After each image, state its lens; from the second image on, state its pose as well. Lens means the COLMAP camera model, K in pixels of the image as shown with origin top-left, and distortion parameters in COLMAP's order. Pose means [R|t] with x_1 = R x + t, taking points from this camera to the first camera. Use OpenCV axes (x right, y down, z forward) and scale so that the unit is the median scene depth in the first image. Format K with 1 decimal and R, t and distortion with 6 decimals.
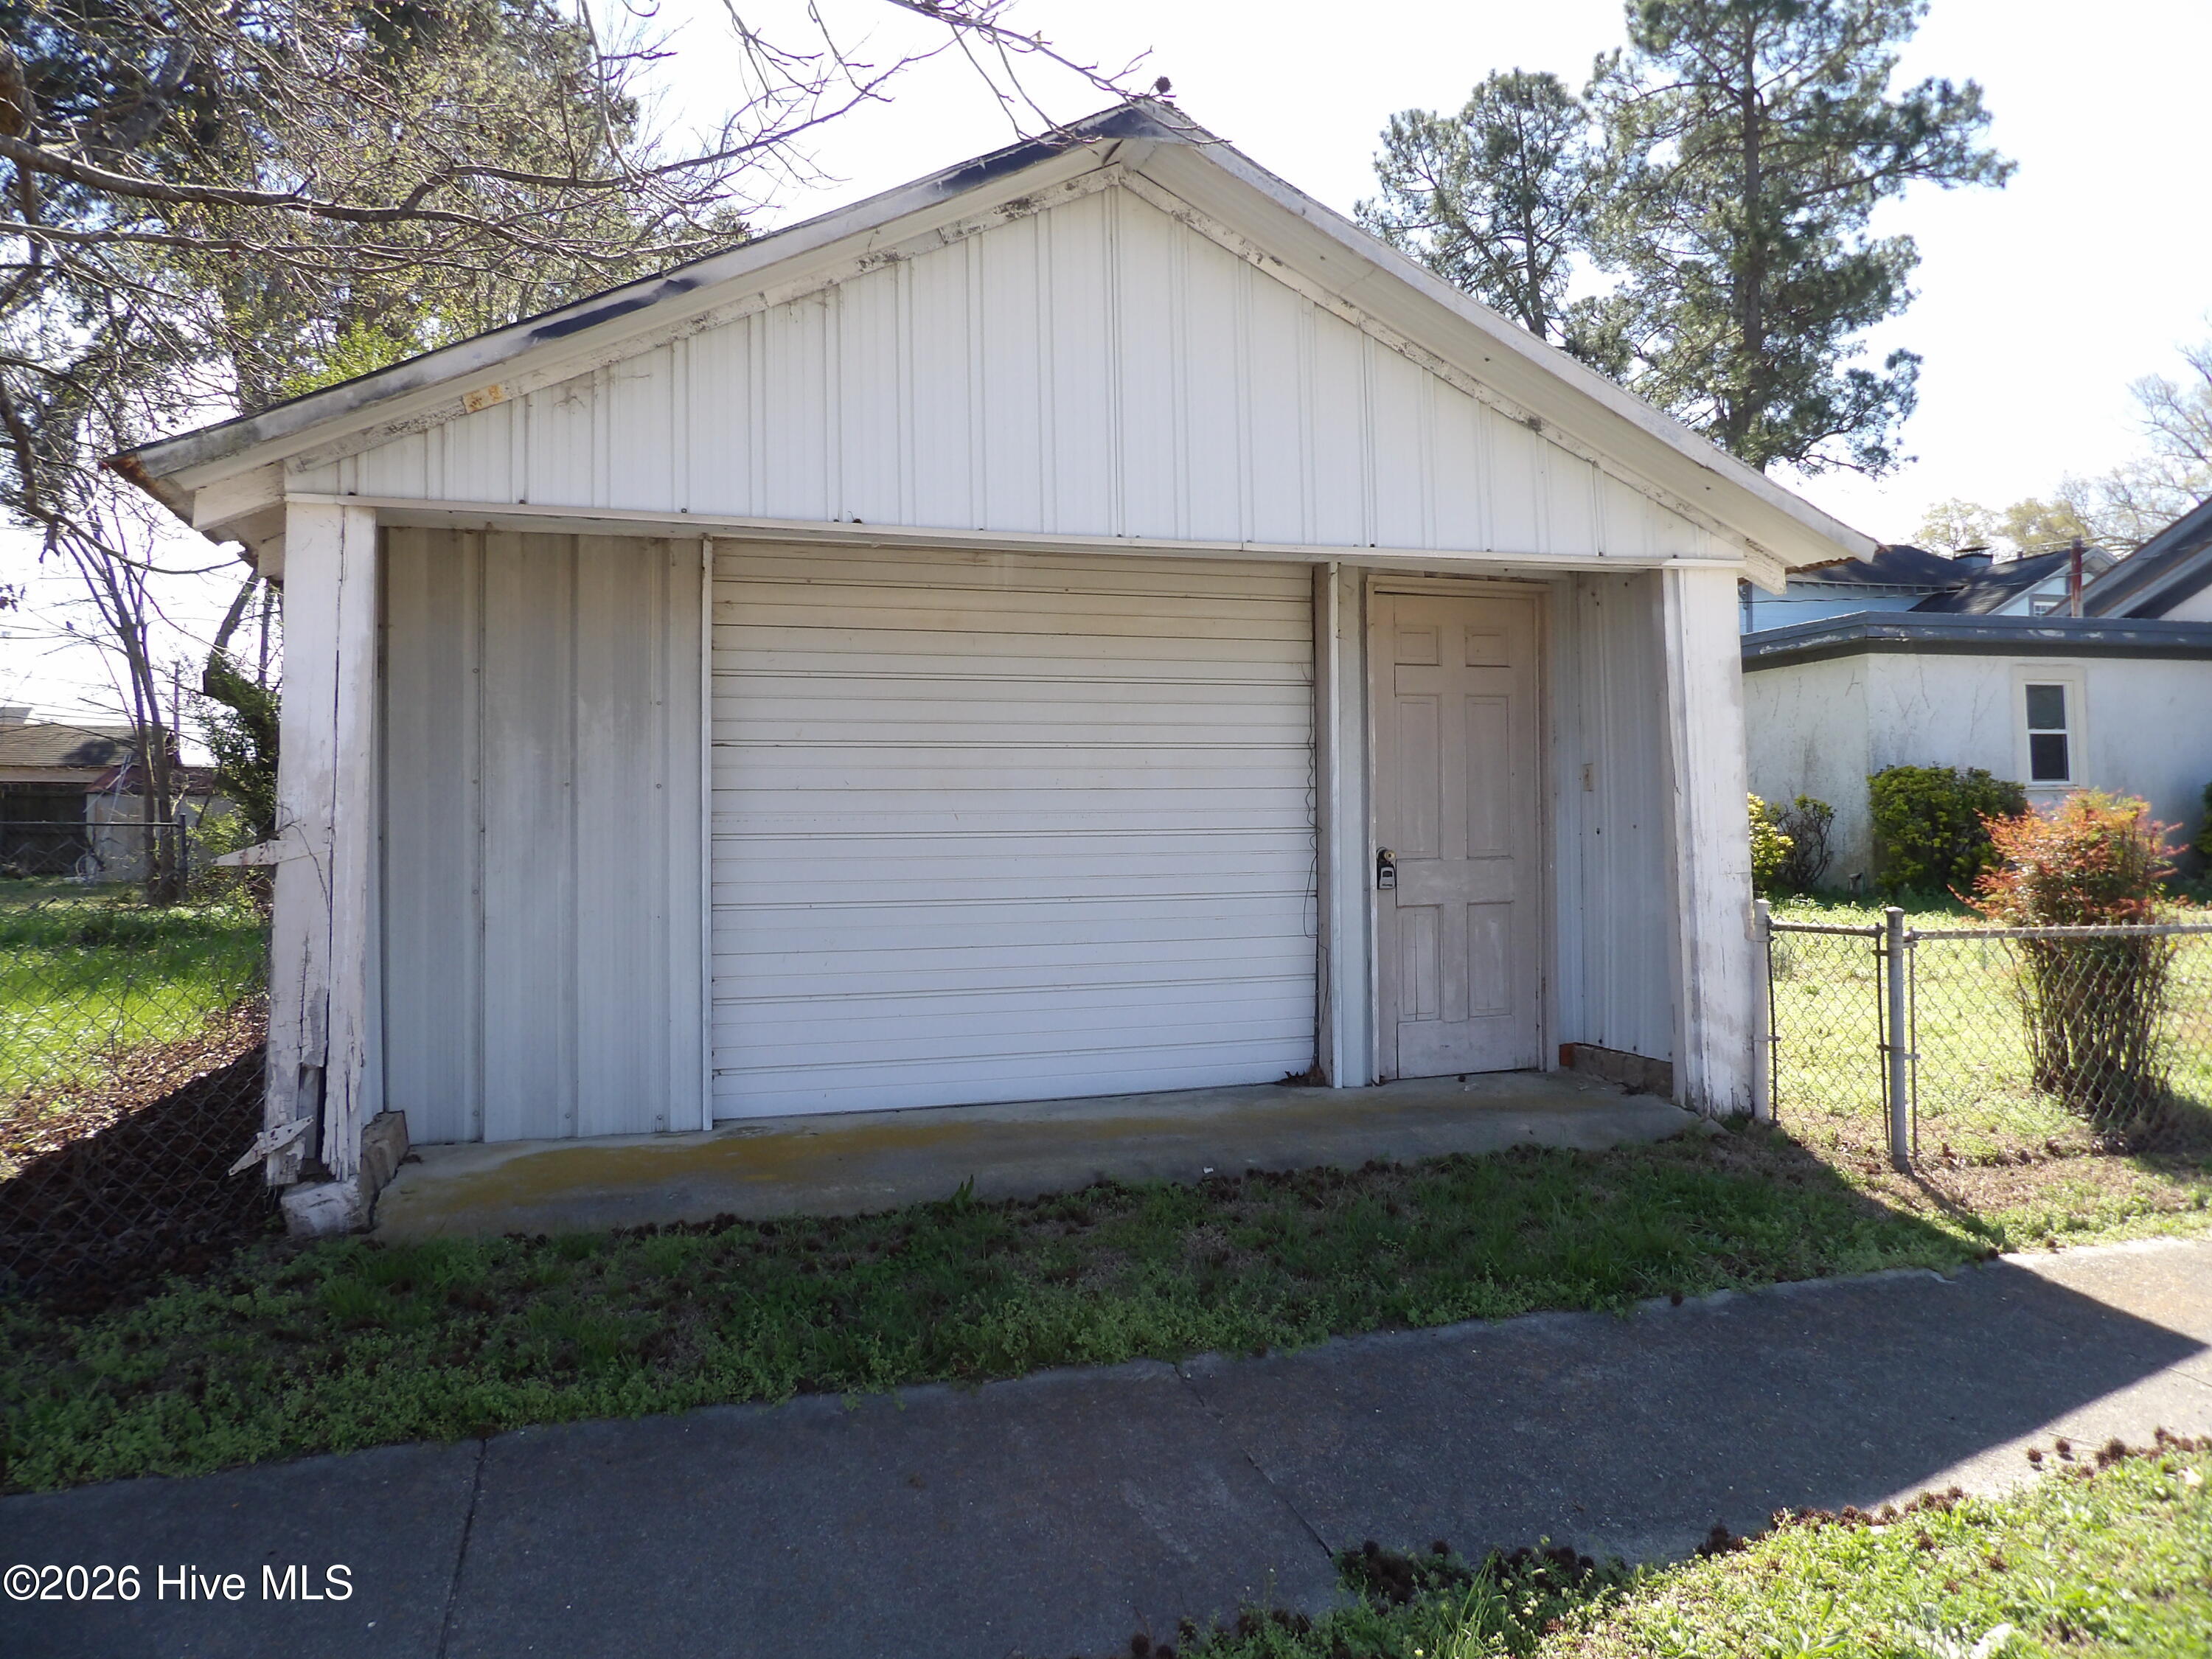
lens RADIAL K [[1556.9, 0, 1109.3], [0, 1556.9, 814.6], [0, 0, 1]] dist [-0.041832, 0.031768]
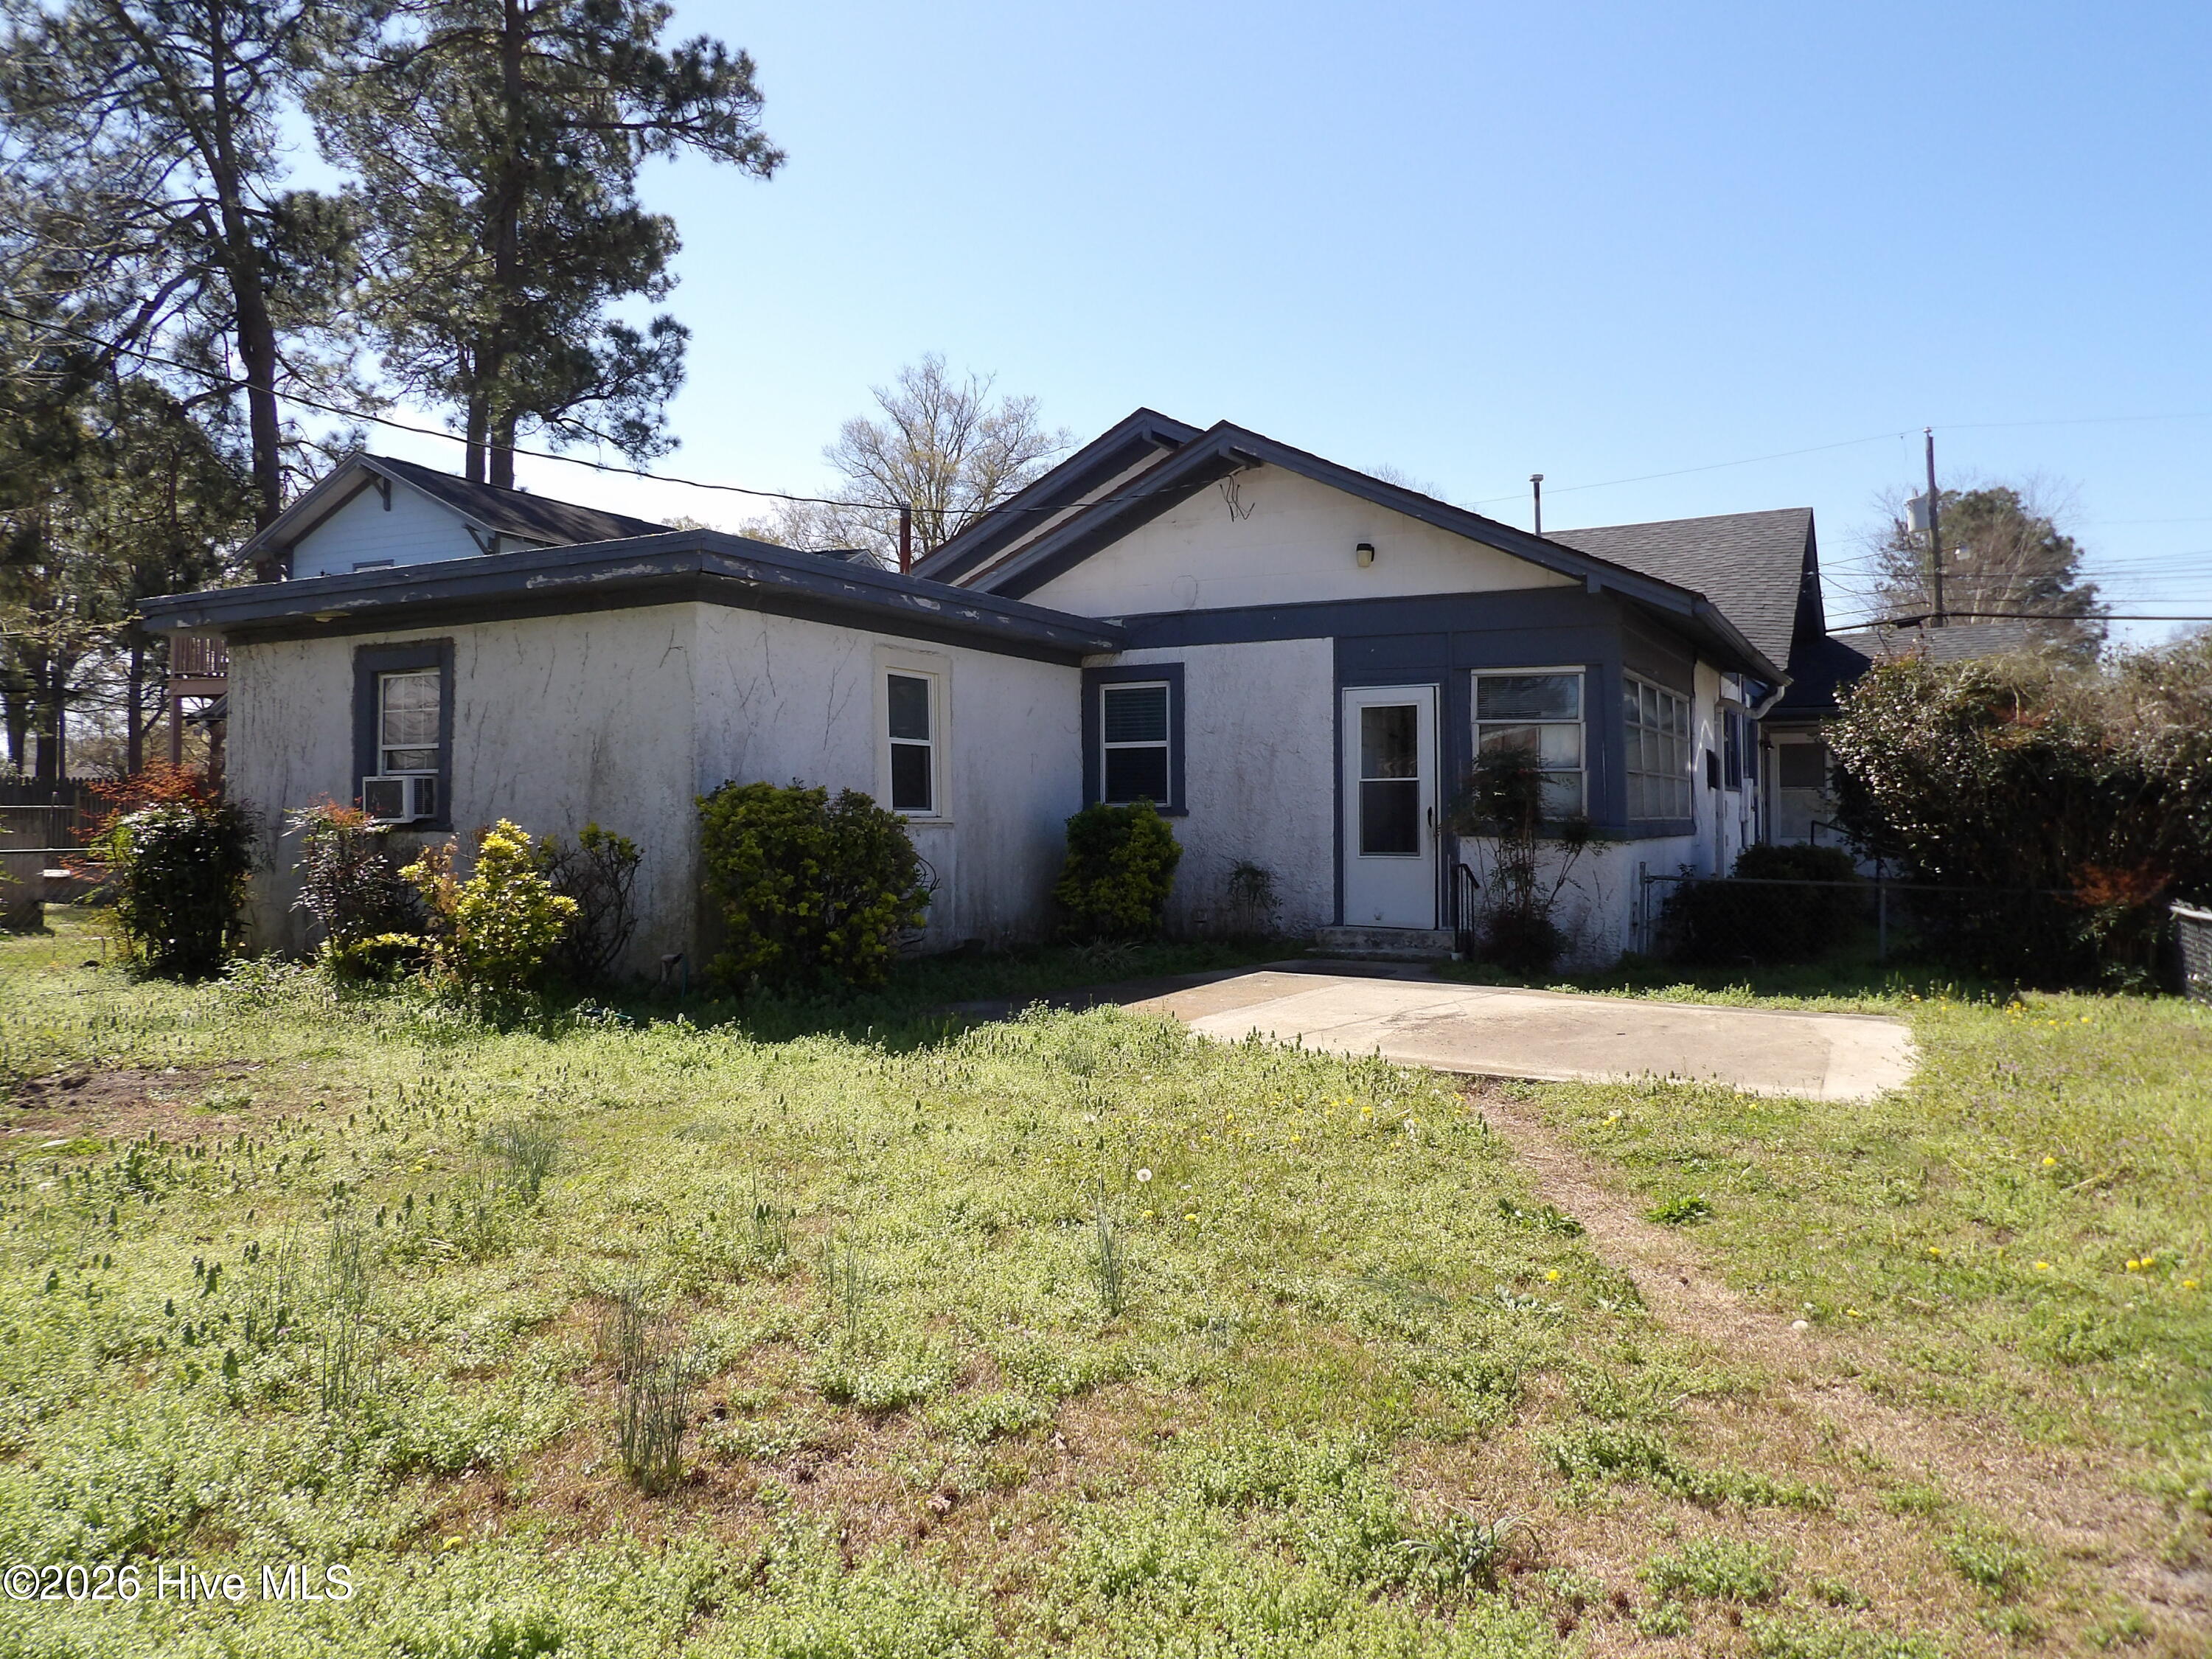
lens RADIAL K [[1556.9, 0, 1111.4], [0, 1556.9, 820.1], [0, 0, 1]] dist [-0.041832, 0.031768]
pose [[0.711060, 0.017661, 0.702910, 0.063138], [-0.019325, 0.999798, -0.005572, -0.005643], [-0.702866, -0.009621, 0.711257, 0.160868]]
